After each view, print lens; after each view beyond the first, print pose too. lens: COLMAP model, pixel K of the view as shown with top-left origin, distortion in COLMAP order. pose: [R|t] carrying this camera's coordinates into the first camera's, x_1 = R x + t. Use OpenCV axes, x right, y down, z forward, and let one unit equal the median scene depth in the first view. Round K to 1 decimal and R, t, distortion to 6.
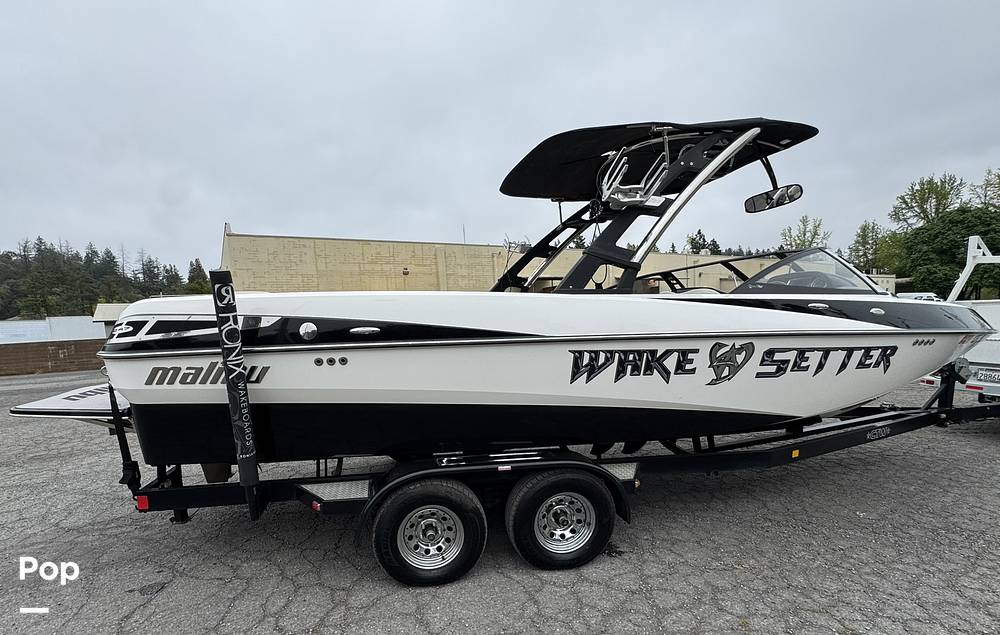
lens RADIAL K [[454.6, 0, 453.7], [0, 454.6, 376.8], [0, 0, 1]] dist [-0.003777, 0.000166]
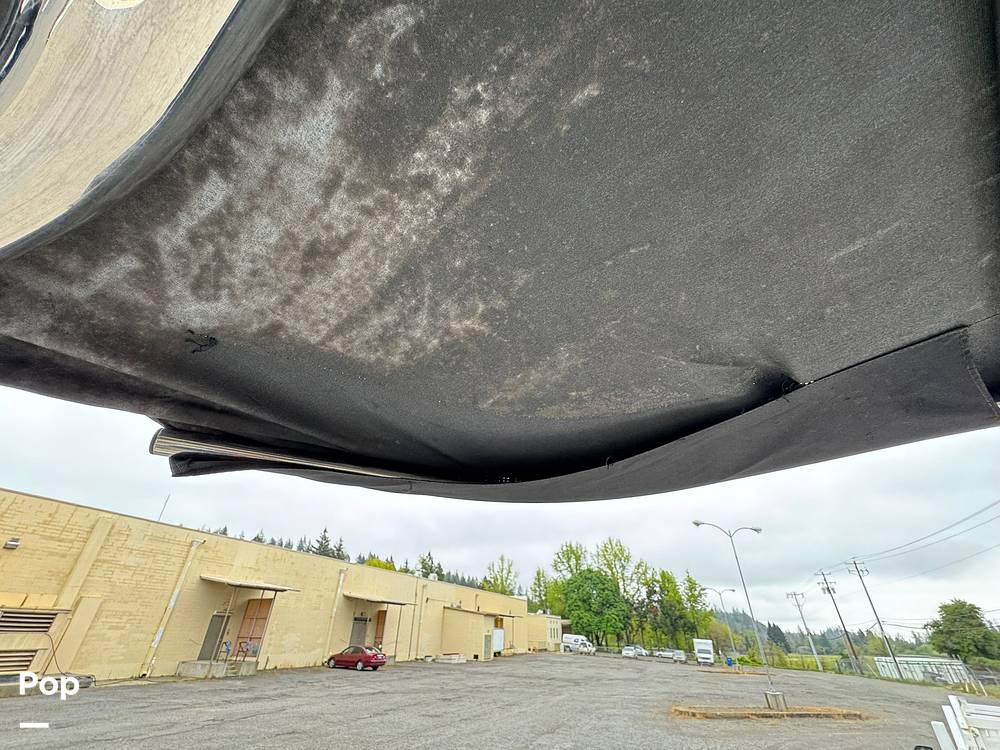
lens RADIAL K [[398.5, 0, 500.7], [0, 398.5, 375.4], [0, 0, 1]] dist [-0.004495, 0.000387]
pose [[0.786536, 0.389534, 0.479191, 0.064063], [0.008393, 0.769148, -0.639016, -0.053811], [-0.617487, 0.506631, 0.601693, 0.136351]]
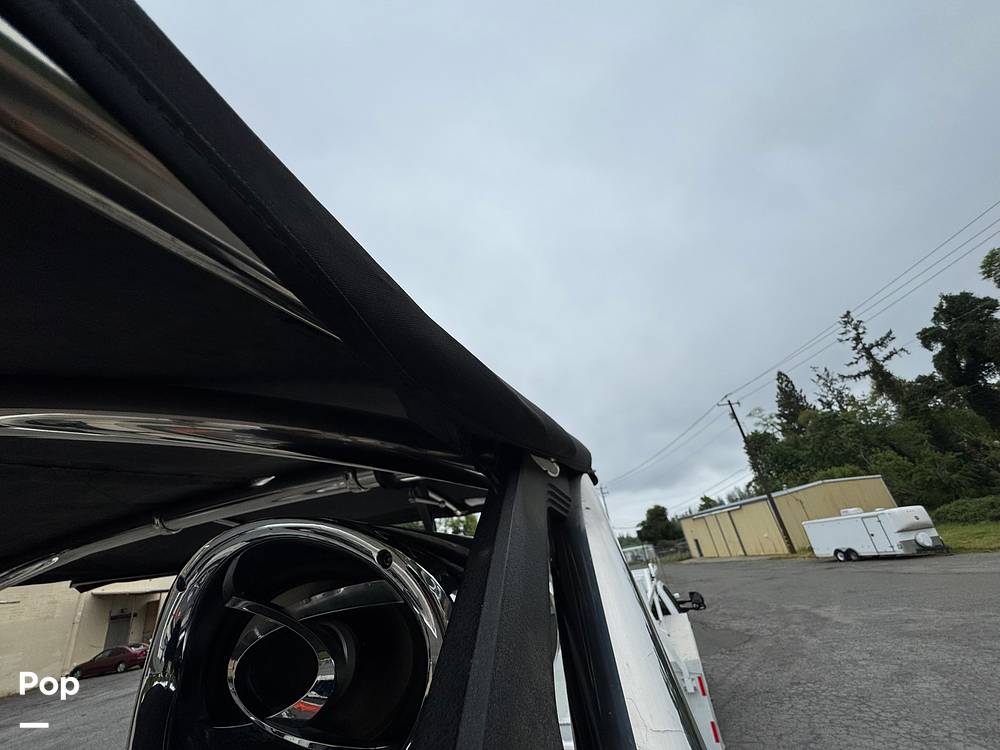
lens RADIAL K [[398.5, 0, 501.2], [0, 398.5, 373.3], [0, 0, 1]] dist [-0.004495, 0.000387]
pose [[0.488568, 0.345665, 0.801135, 0.045867], [0.231719, 0.833805, -0.501074, -0.046041], [-0.841194, 0.430447, 0.327273, 0.087224]]
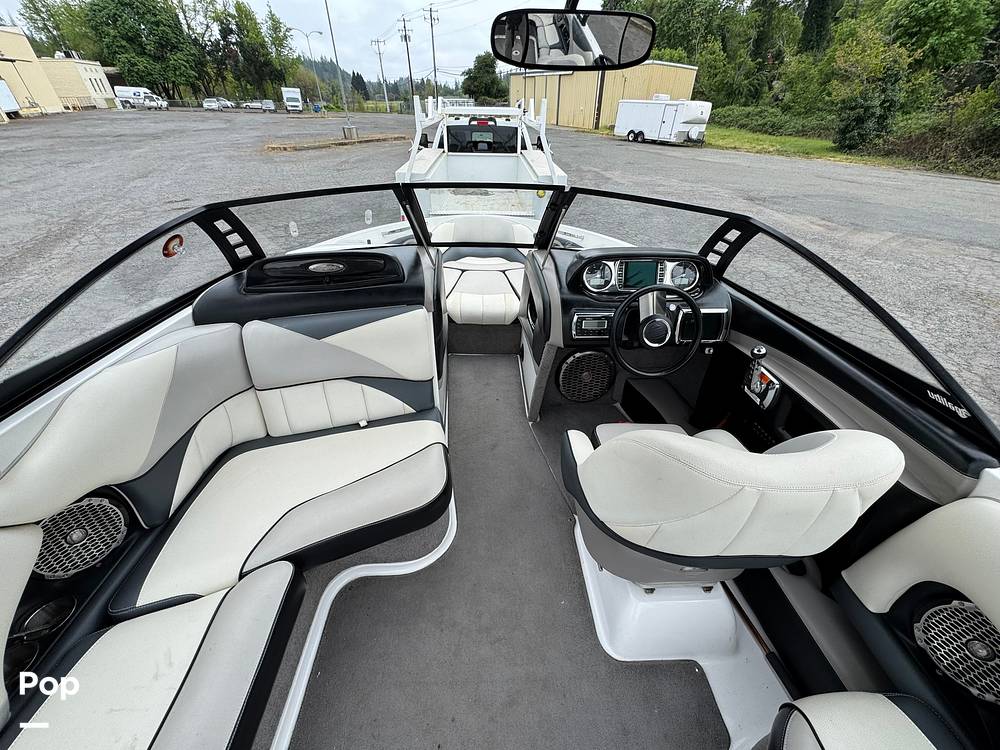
lens RADIAL K [[398.5, 0, 499.7], [0, 398.5, 372.0], [0, 0, 1]] dist [-0.004495, 0.000387]
pose [[0.103328, -0.535532, 0.838170, 0.032207], [0.106688, 0.843786, 0.525968, -0.040035], [-0.988909, 0.035075, 0.144322, 0.120379]]
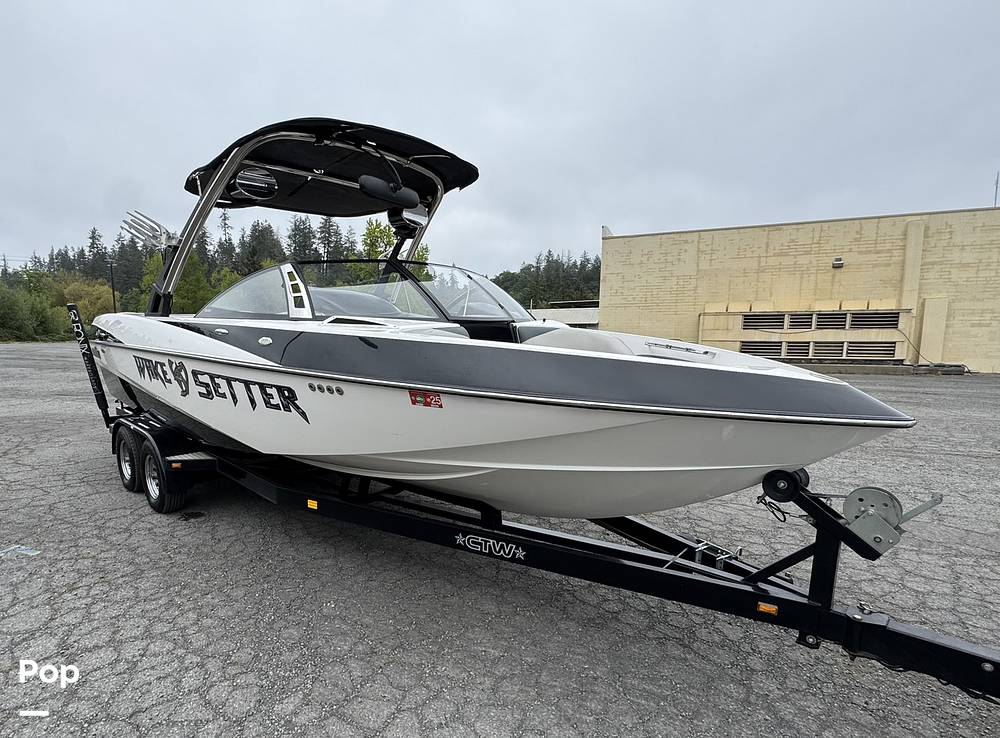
lens RADIAL K [[513.5, 0, 439.0], [0, 513.5, 407.1], [0, 0, 1]] dist [-0.004799, 0.000143]
pose [[0.584434, 0.154260, -0.796643, 0.174342], [-0.128723, 0.986957, 0.096678, -0.014481], [0.801166, 0.046045, 0.596668, 0.064482]]
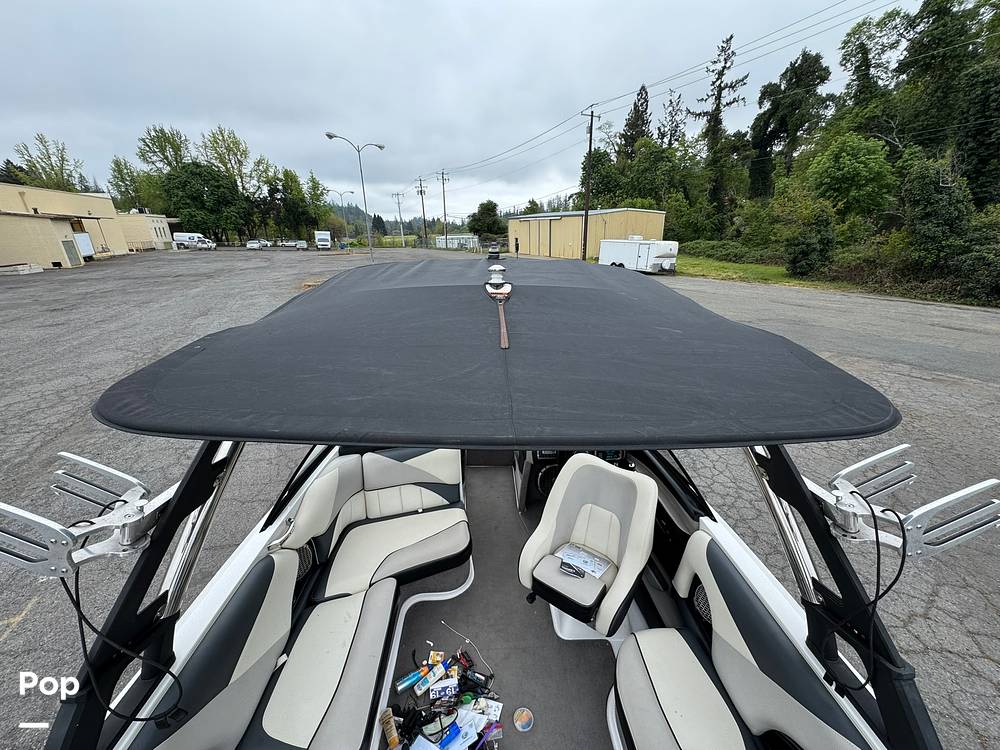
lens RADIAL K [[398.5, 0, 501.1], [0, 398.5, 372.6], [0, 0, 1]] dist [-0.004495, 0.000387]
pose [[0.101967, -0.304180, 0.947142, -0.002700], [0.122512, 0.948696, 0.291490, -0.061941], [-0.987215, 0.086313, 0.134001, 0.113171]]
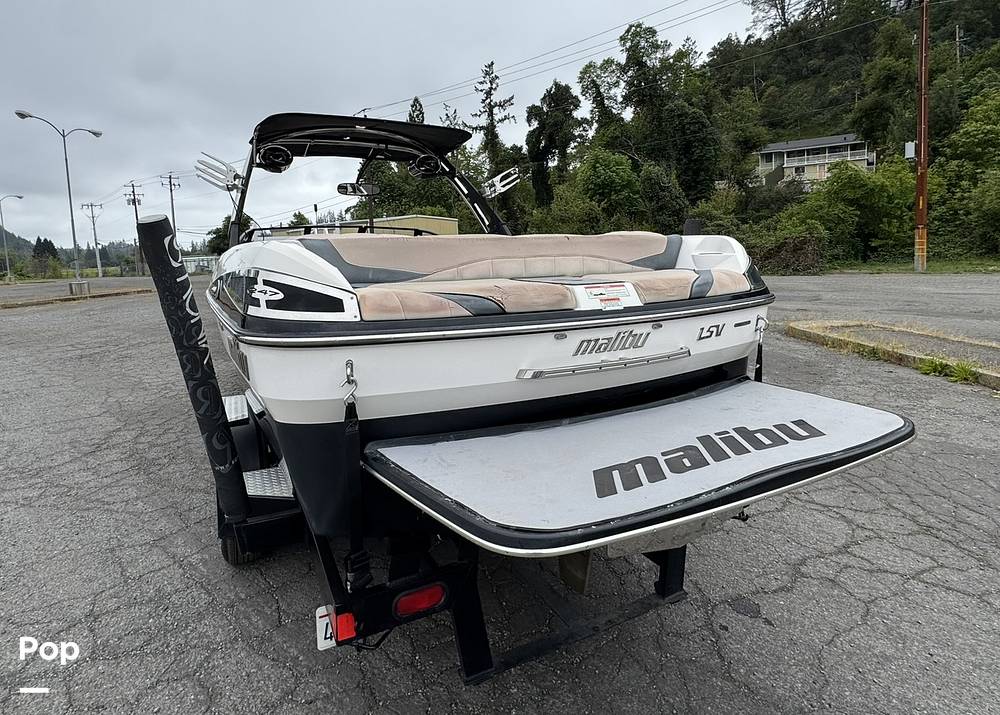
lens RADIAL K [[534.8, 0, 498.1], [0, 534.8, 286.4], [0, 0, 1]] dist [-0.005758, 0.001394]
pose [[-0.322612, -0.020456, 0.946310, -0.120776], [0.164920, 0.983259, 0.077478, -0.017738], [-0.932053, 0.181061, -0.313837, 0.138469]]
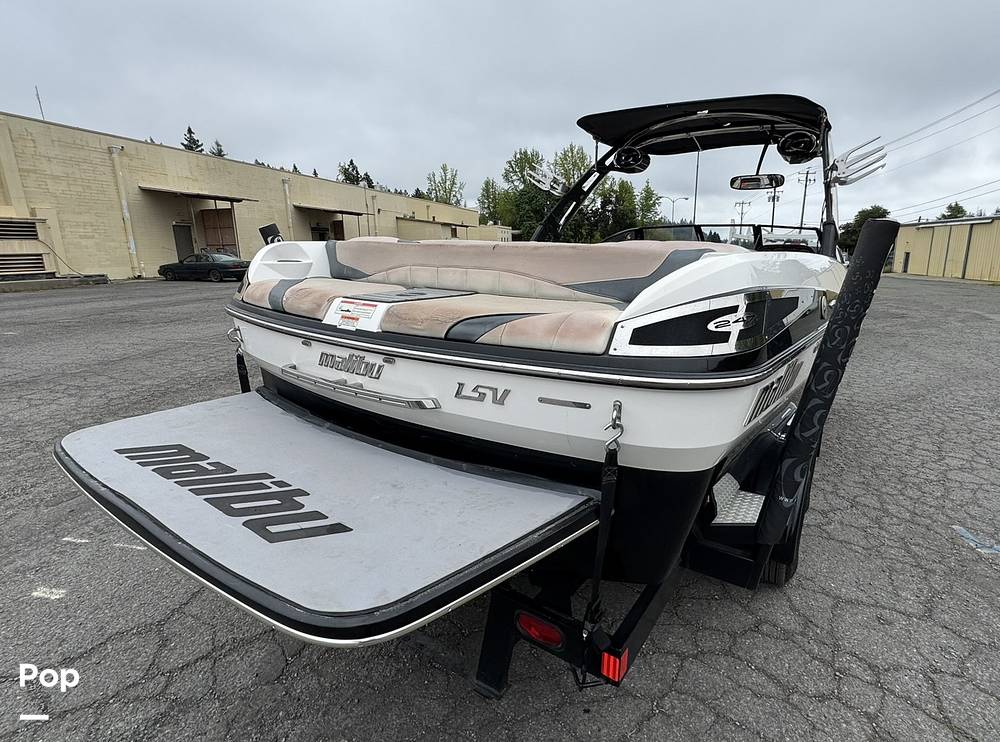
lens RADIAL K [[509.9, 0, 532.9], [0, 509.9, 366.4], [0, 0, 1]] dist [-0.001021, -0.001280]
pose [[0.656486, -0.124337, 0.744021, -0.096022], [0.058142, 0.991728, 0.114432, -0.009742], [-0.752095, -0.031864, 0.658284, 0.061268]]
